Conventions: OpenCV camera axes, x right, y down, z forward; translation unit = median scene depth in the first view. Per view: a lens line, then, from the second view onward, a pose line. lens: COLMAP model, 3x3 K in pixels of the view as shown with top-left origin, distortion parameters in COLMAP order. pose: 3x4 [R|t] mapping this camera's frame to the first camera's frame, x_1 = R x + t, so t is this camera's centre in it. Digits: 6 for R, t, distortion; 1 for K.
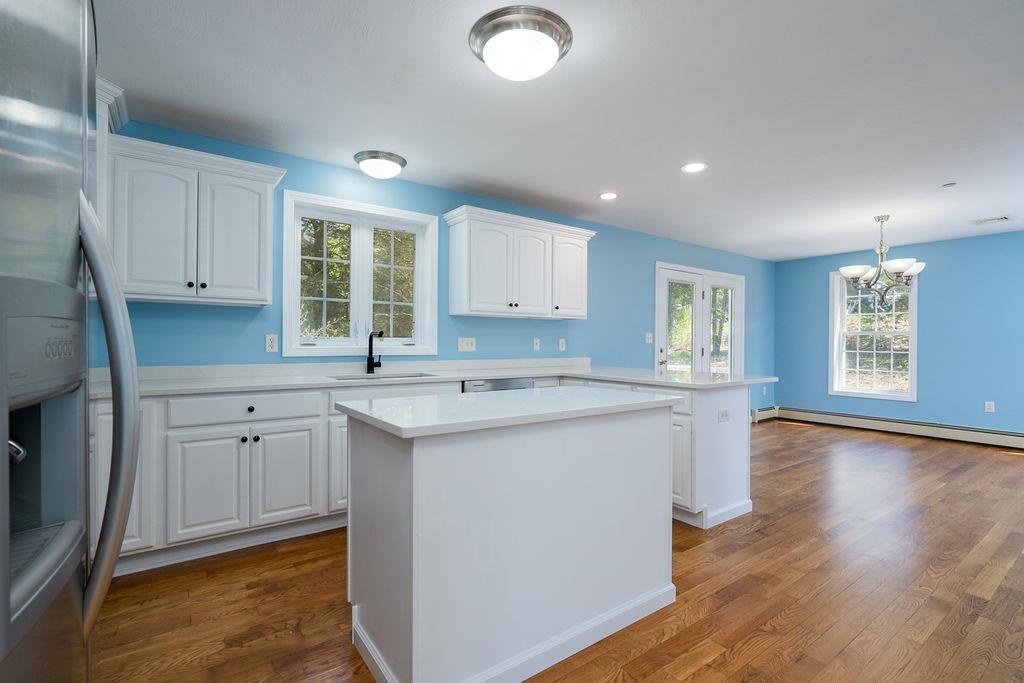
lens RADIAL K [[467.9, 0, 508.7], [0, 467.9, 342.5], [0, 0, 1]] dist [-0.005287, -0.000224]
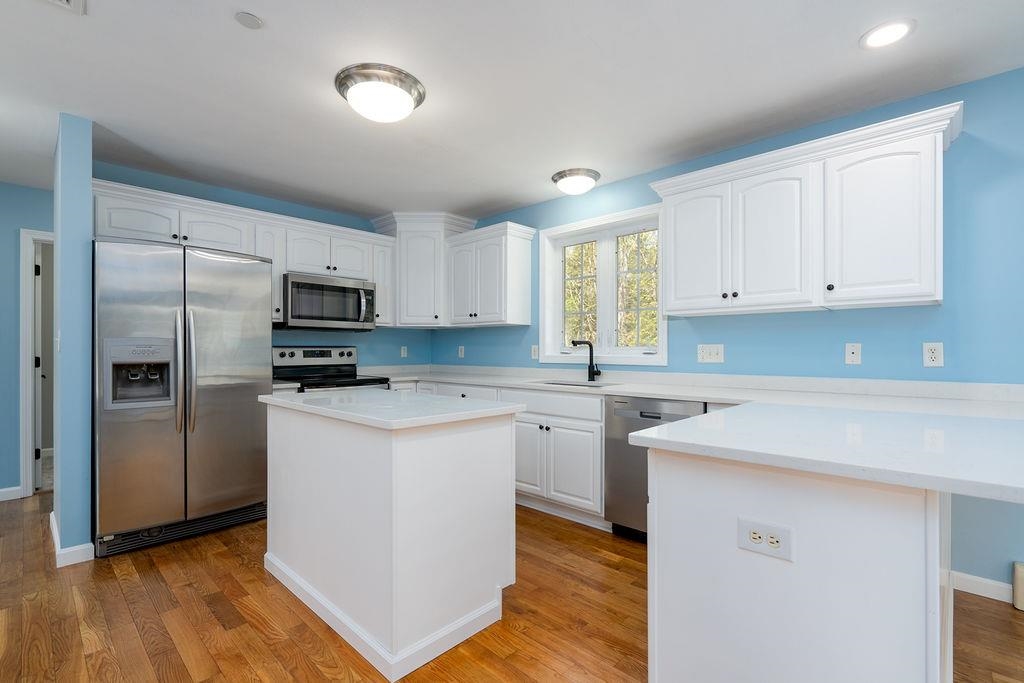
lens RADIAL K [[467.9, 0, 506.1], [0, 467.9, 351.7], [0, 0, 1]] dist [-0.005287, -0.000224]
pose [[0.182332, -0.004040, -0.983229, 0.690875], [-0.000189, 0.999991, -0.004144, 0.004975], [0.983237, 0.000942, 0.182330, 0.624744]]
